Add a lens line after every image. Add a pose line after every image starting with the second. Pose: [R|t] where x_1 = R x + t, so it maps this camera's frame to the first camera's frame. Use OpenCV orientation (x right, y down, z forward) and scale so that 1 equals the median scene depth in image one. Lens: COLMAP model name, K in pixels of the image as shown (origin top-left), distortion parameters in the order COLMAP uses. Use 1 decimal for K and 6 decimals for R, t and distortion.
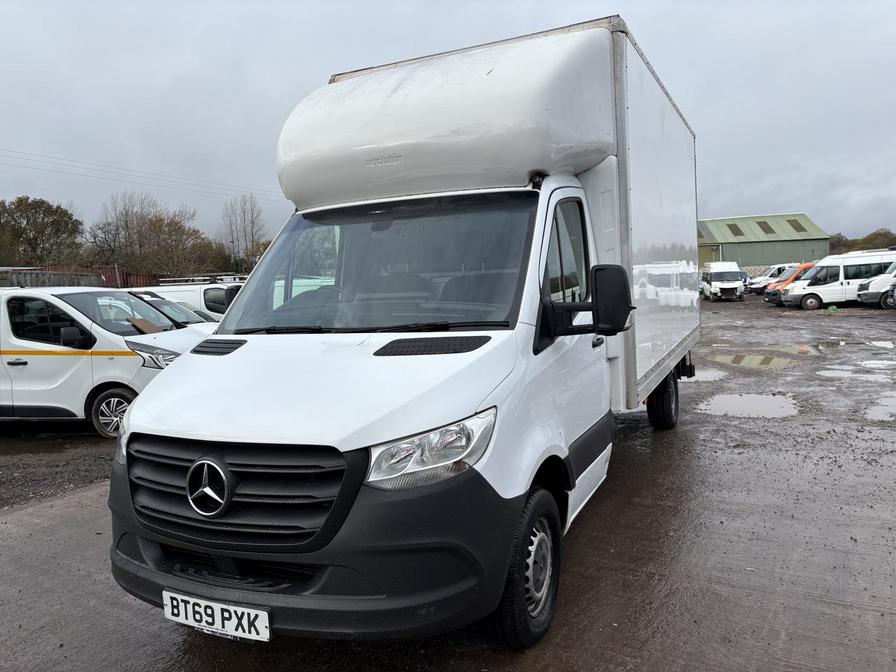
lens RADIAL K [[684.7, 0, 452.9], [0, 684.7, 340.4], [0, 0, 1]] dist [0.023541, -0.004686]
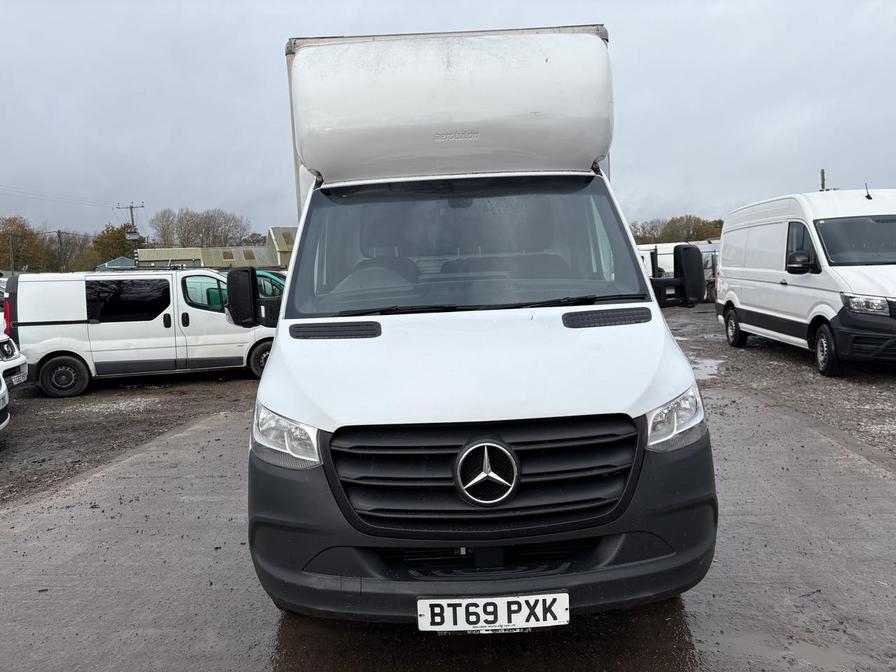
lens RADIAL K [[684.7, 0, 449.1], [0, 684.7, 335.2], [0, 0, 1]] dist [0.023541, -0.004686]
pose [[0.901308, -0.036073, 0.431674, -0.773639], [0.041208, 0.999147, -0.002545, 0.031028], [-0.431214, 0.020083, 0.902026, 0.192740]]
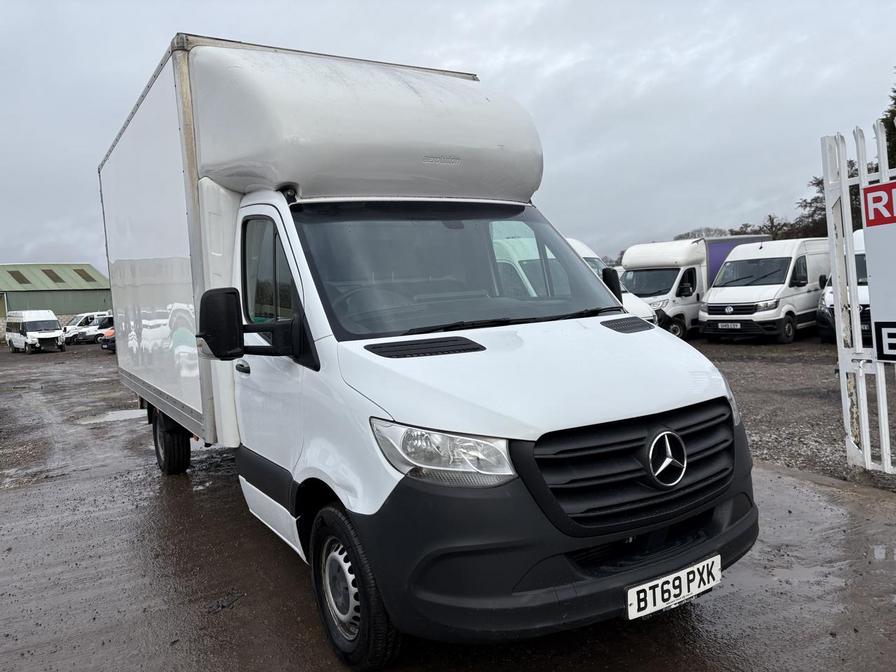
lens RADIAL K [[684.7, 0, 448.0], [0, 684.7, 331.7], [0, 0, 1]] dist [0.023541, -0.004686]
pose [[0.542212, -0.033338, 0.839580, -1.347751], [0.107666, 0.993732, -0.030074, 0.024018], [-0.833315, 0.106700, 0.542403, 0.687026]]
